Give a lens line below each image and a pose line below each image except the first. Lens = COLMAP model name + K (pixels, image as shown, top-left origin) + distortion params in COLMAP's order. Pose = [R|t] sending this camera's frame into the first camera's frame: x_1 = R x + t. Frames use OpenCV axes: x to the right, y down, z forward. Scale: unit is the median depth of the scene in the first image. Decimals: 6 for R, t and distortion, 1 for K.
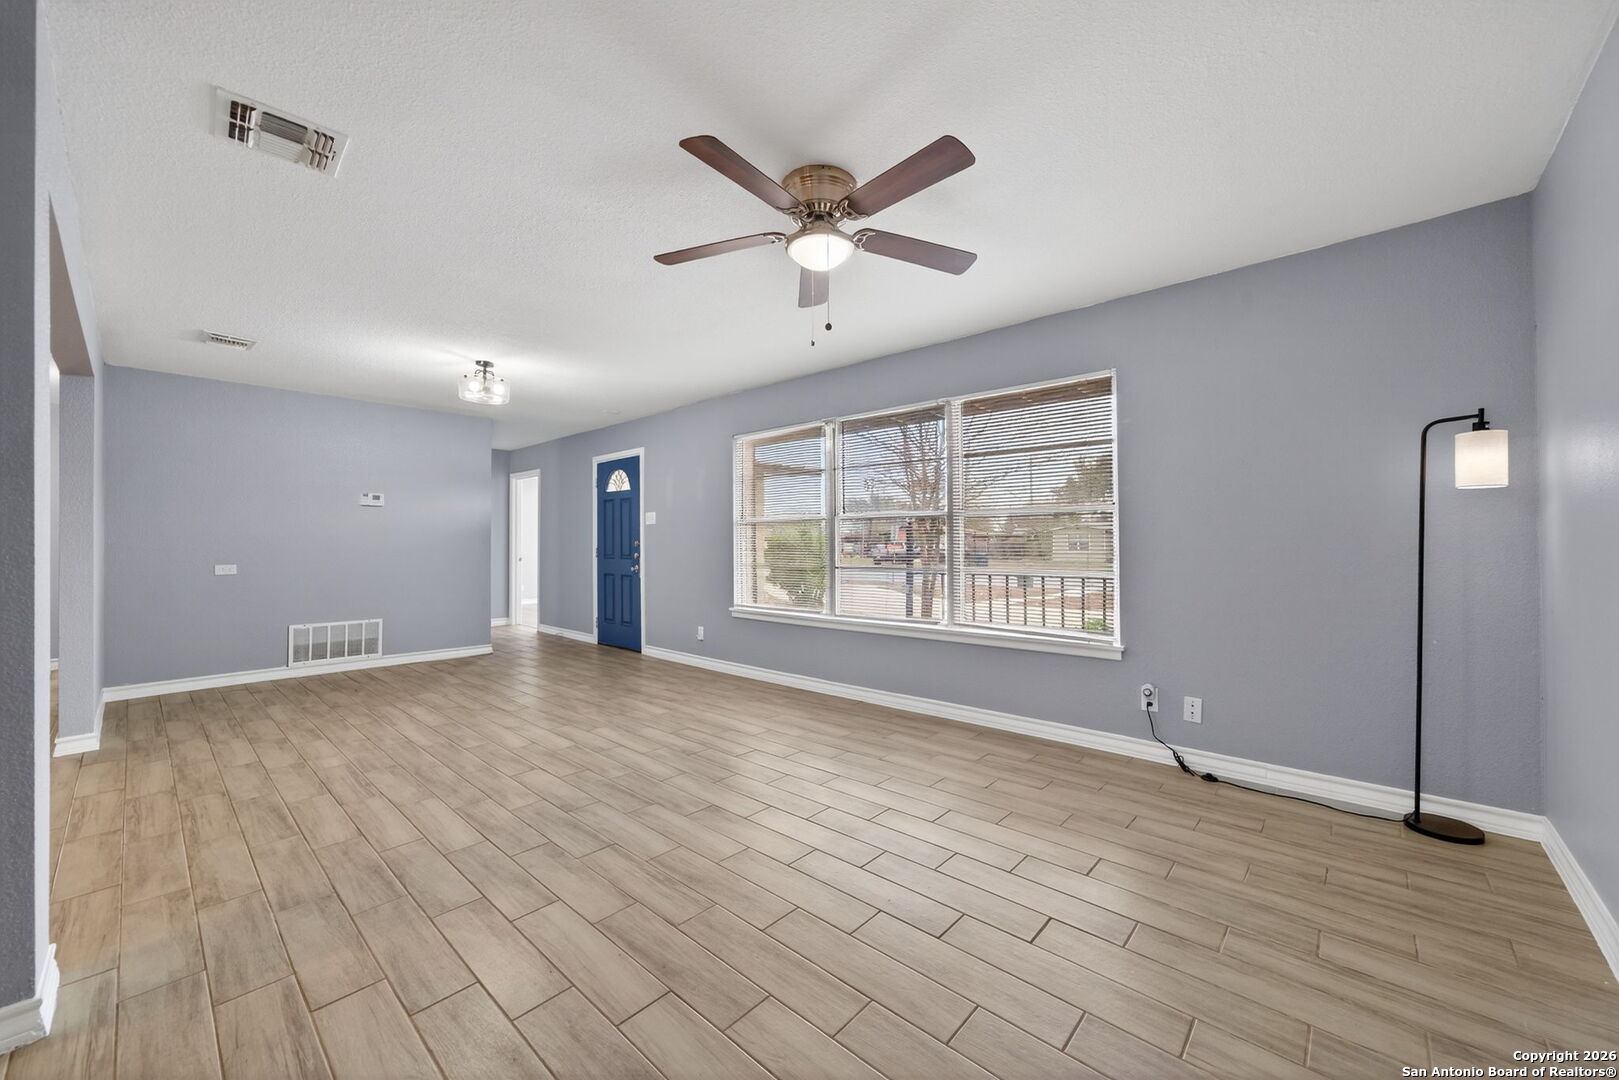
lens RADIAL K [[610.1, 0, 814.7], [0, 610.1, 538.4], [0, 0, 1]] dist [0.001352, 0.003494]
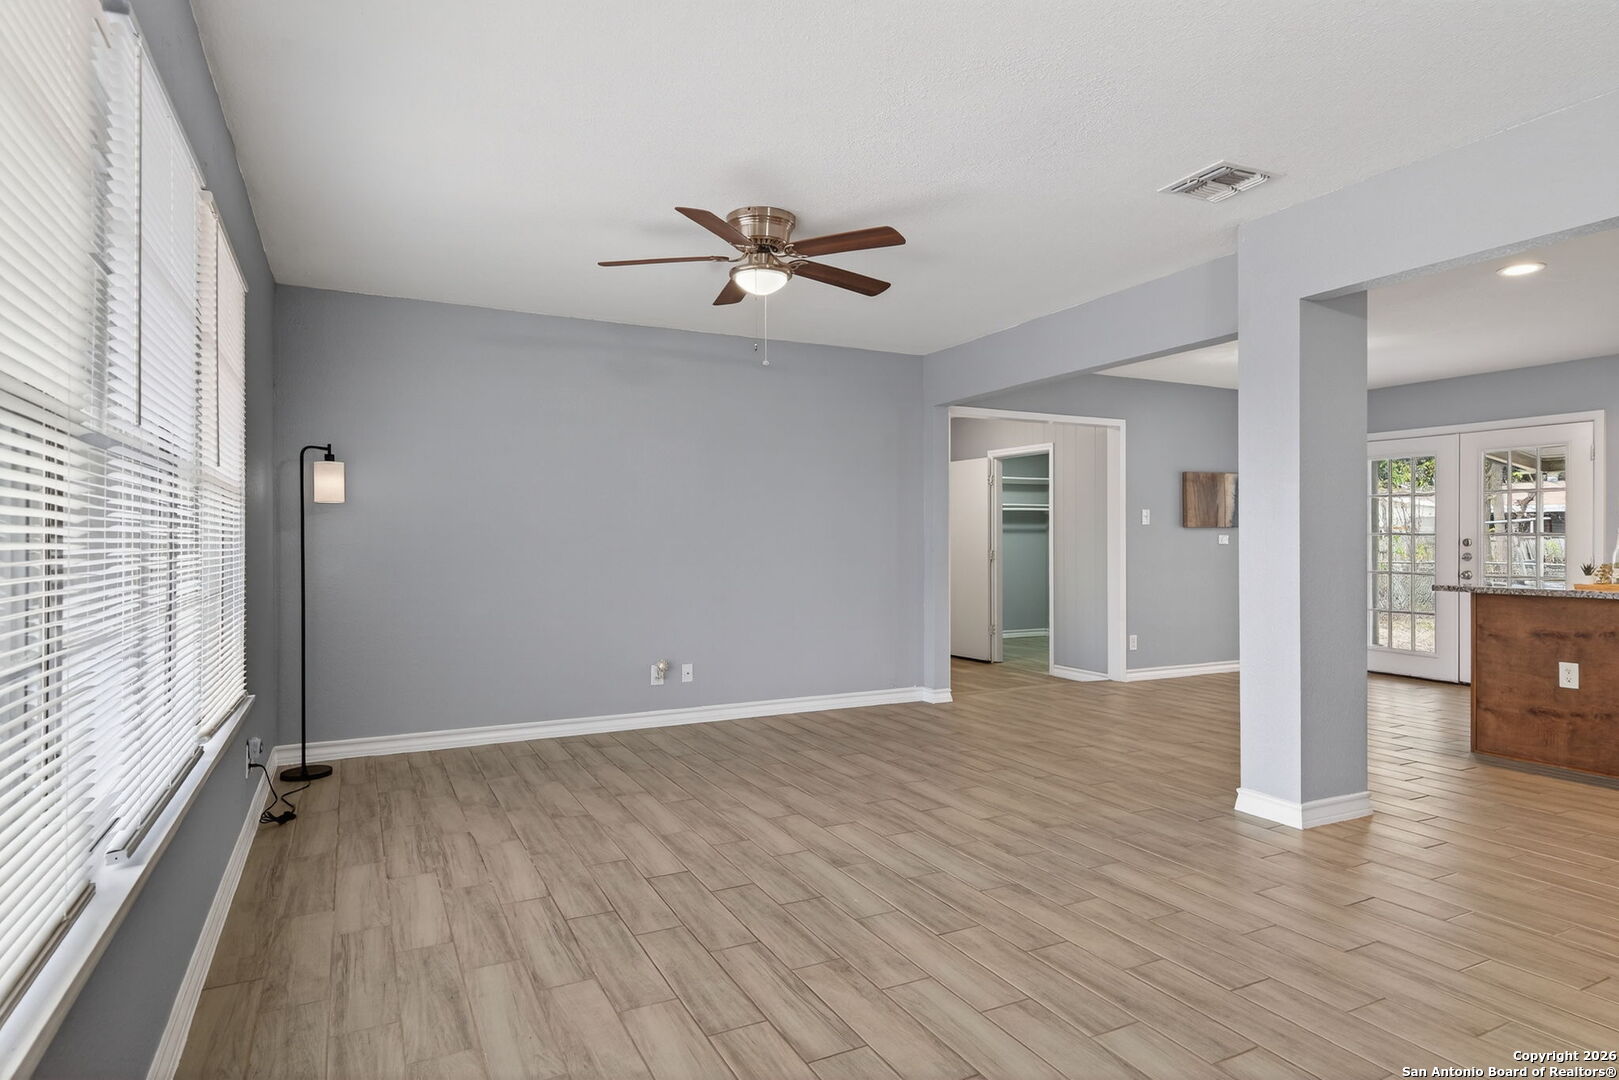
lens RADIAL K [[917.7, 0, 814.6], [0, 917.7, 540.2], [0, 0, 1]] dist [0.006971, -0.003206]
pose [[-0.935019, 0.010755, 0.354434, -0.462597], [0.006816, 0.999900, -0.012361, 0.018243], [-0.354531, -0.009142, -0.935000, 1.735102]]
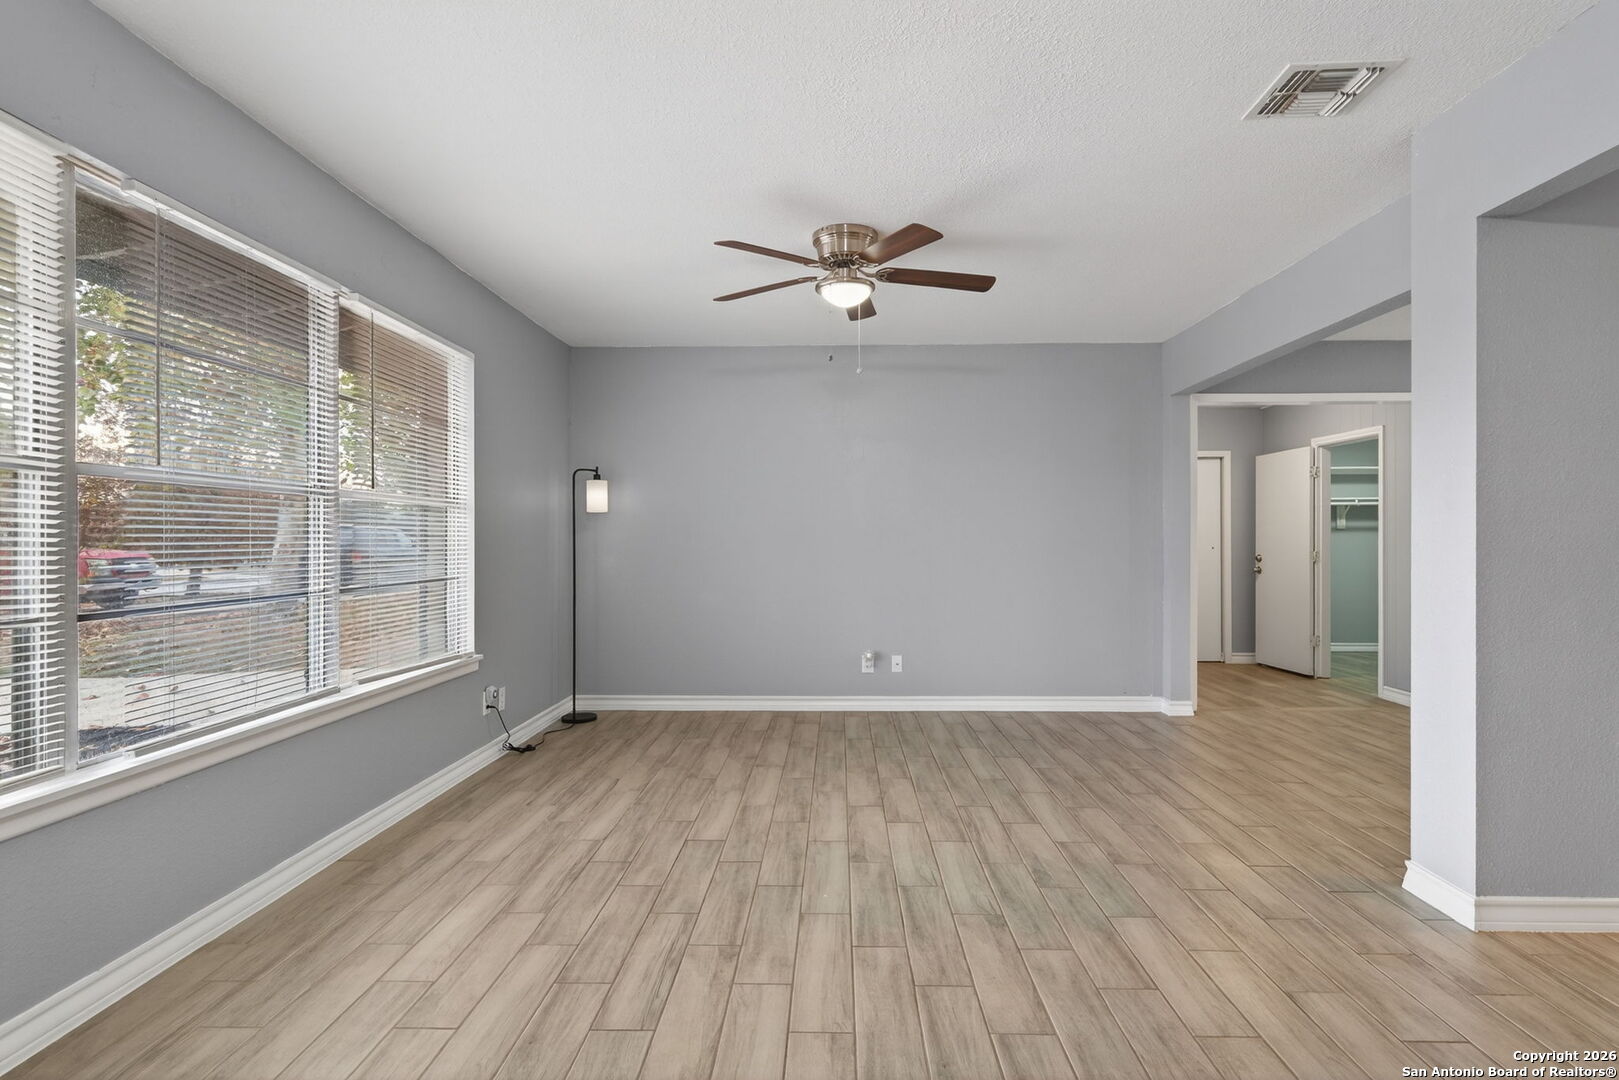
lens RADIAL K [[831.1, 0, 813.4], [0, 831.1, 540.2], [0, 0, 1]] dist [0.001202, 0.003014]
pose [[-0.650282, 0.010147, 0.759625, -0.797320], [0.000233, 0.999913, -0.013158, 0.017016], [-0.759693, -0.008380, -0.650228, 1.429562]]
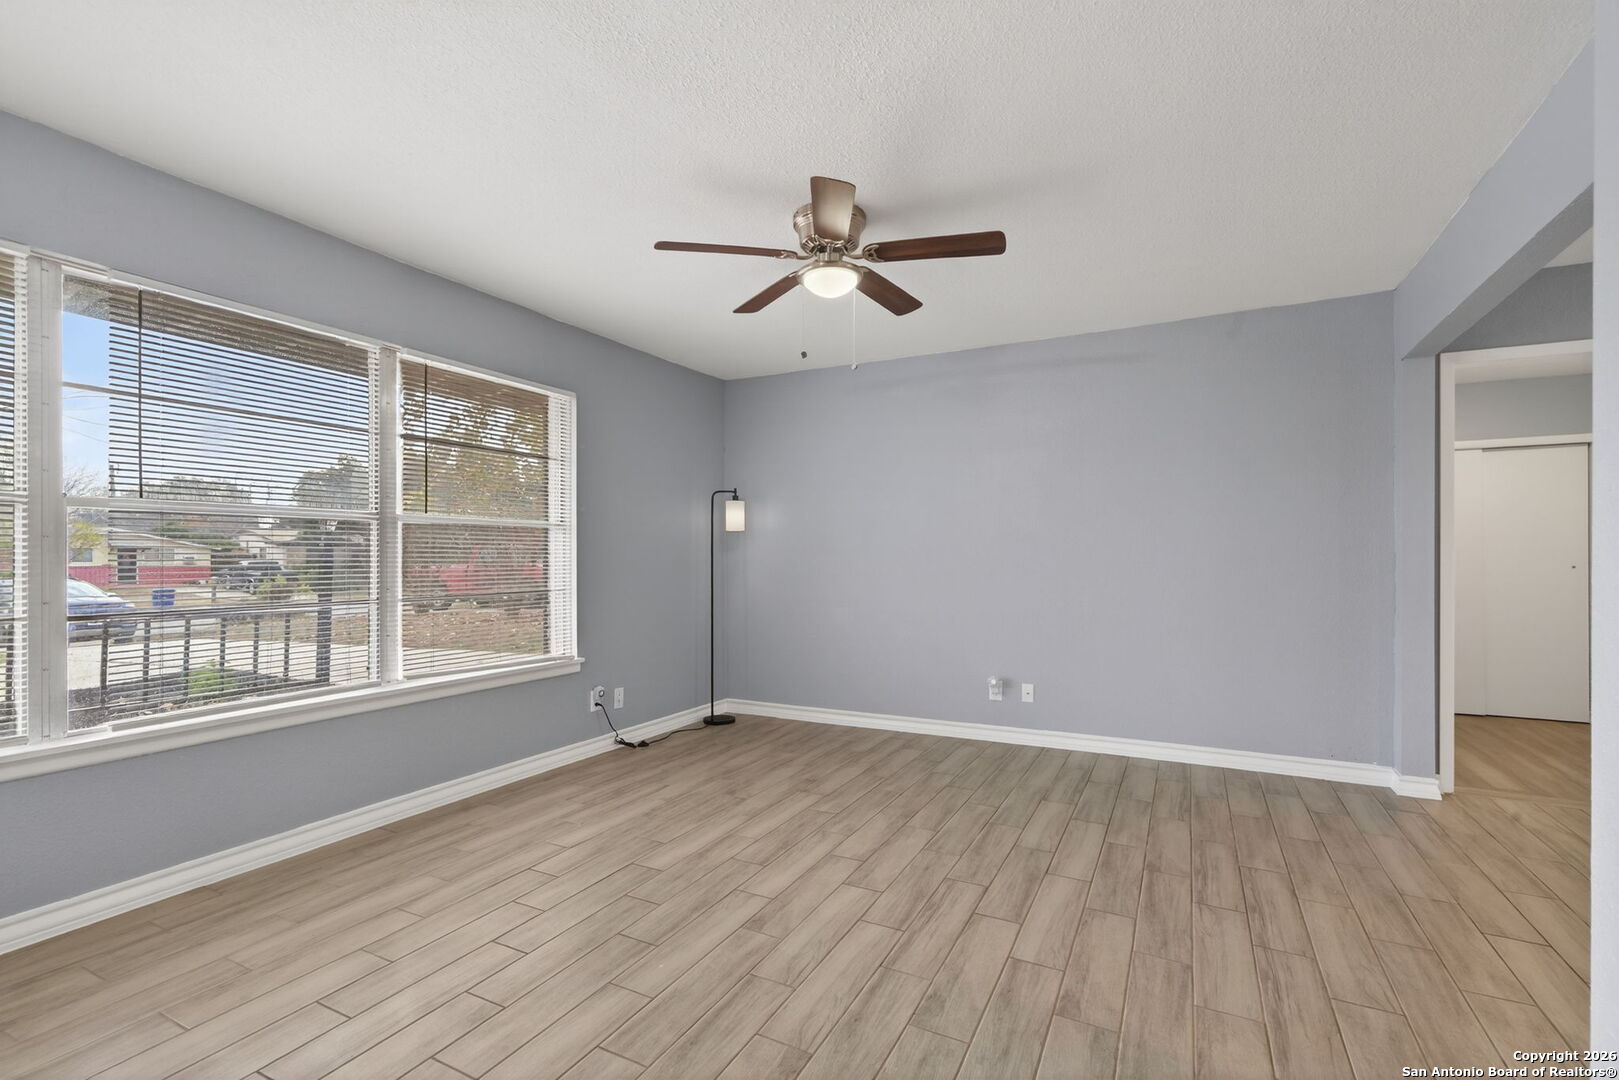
lens RADIAL K [[727.1, 0, 810.5], [0, 727.1, 557.0], [0, 0, 1]] dist [0.001214, 0.003569]
pose [[-0.249075, 0.009550, 0.968437, -0.818914], [-0.004292, 0.999931, -0.010965, 0.012408], [-0.968475, -0.006887, -0.249016, 0.921022]]
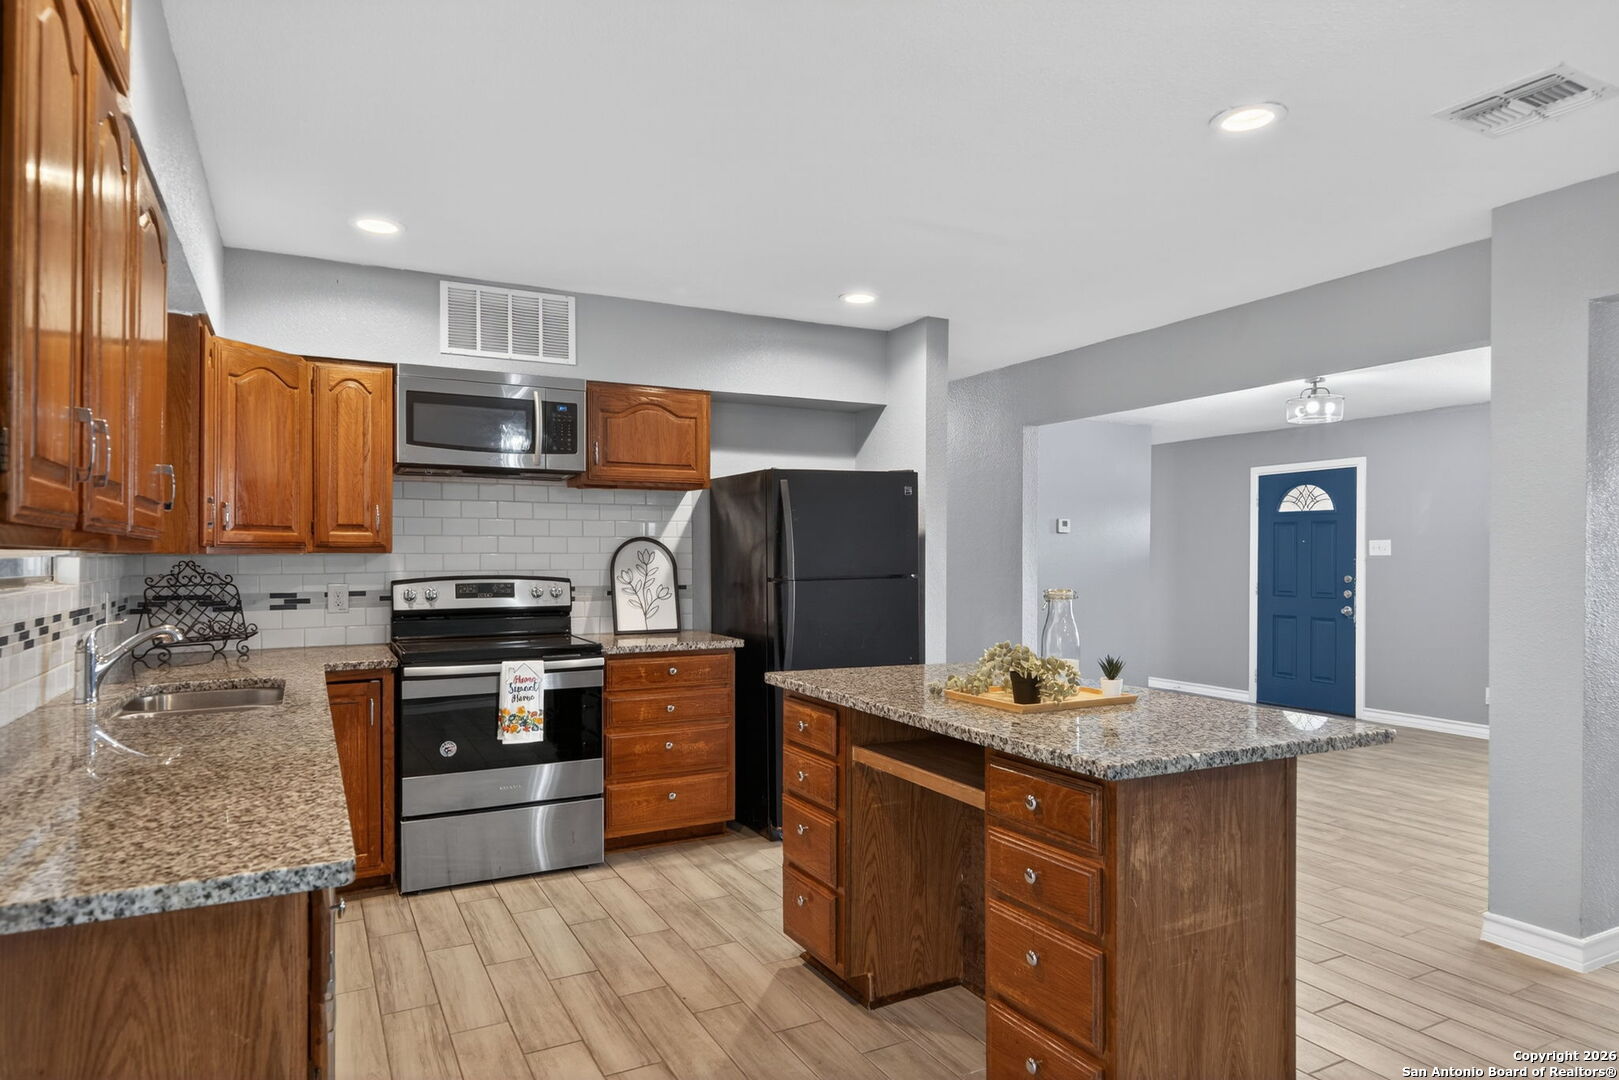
lens RADIAL K [[935.3, 0, 791.0], [0, 935.3, 553.0], [0, 0, 1]] dist [0.007423, -0.002931]
pose [[0.936537, 0.008838, -0.350458, -1.047610], [-0.009420, 0.999956, 0.000043, -0.035113], [0.350442, 0.003261, 0.936579, -0.746008]]
